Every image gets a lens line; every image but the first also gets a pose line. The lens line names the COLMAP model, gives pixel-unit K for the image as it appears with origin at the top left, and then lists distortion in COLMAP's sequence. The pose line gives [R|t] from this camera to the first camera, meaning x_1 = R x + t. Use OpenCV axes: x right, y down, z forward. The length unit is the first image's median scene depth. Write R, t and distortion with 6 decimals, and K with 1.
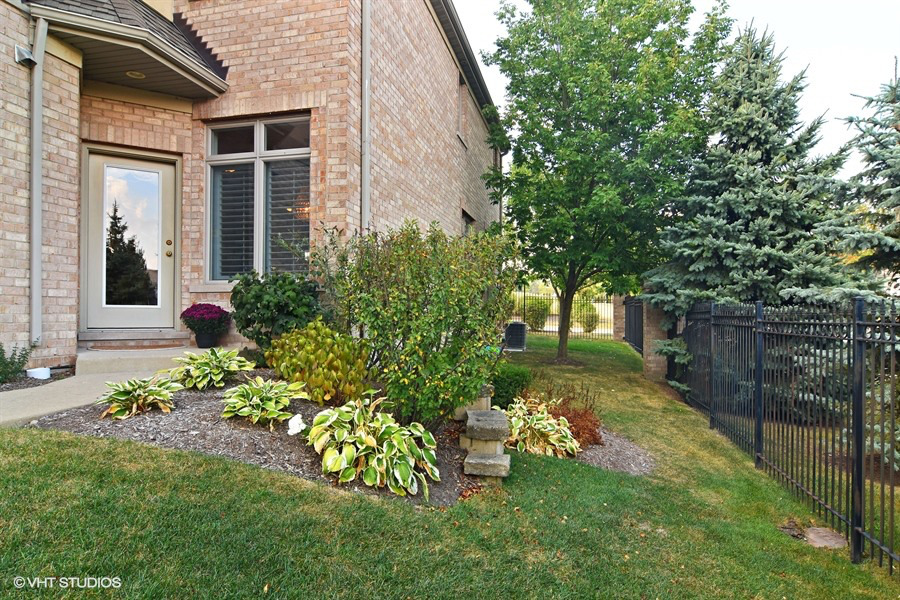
lens RADIAL K [[488.7, 0, 451.6], [0, 488.7, 305.1], [0, 0, 1]] dist [-0.019561, -0.001768]
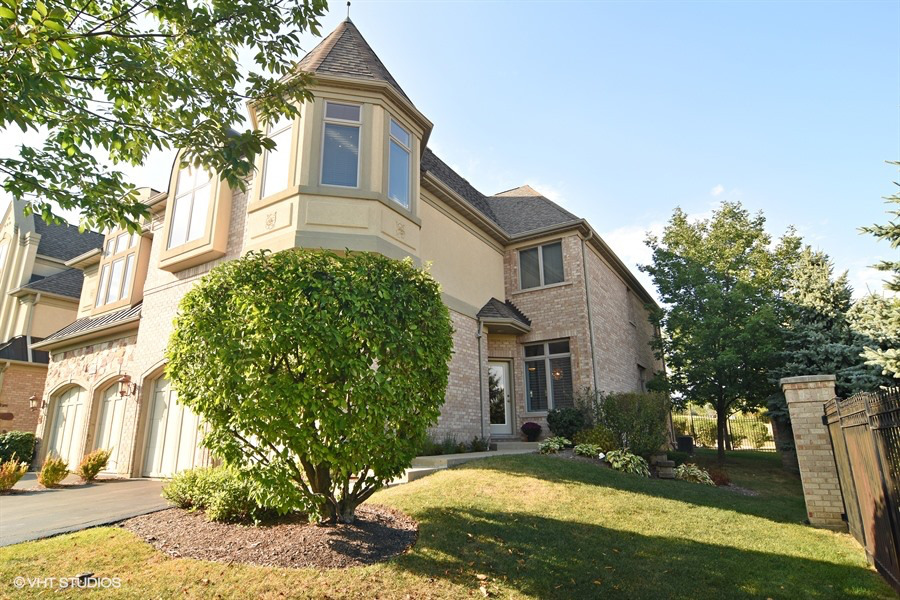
lens RADIAL K [[488.7, 0, 442.9], [0, 488.7, 306.2], [0, 0, 1]] dist [-0.019561, -0.001768]
pose [[0.942293, -0.103419, -0.318415, -0.094464], [0.016845, 0.964533, -0.263425, 0.065102], [0.334364, 0.242860, 0.910615, -1.335184]]
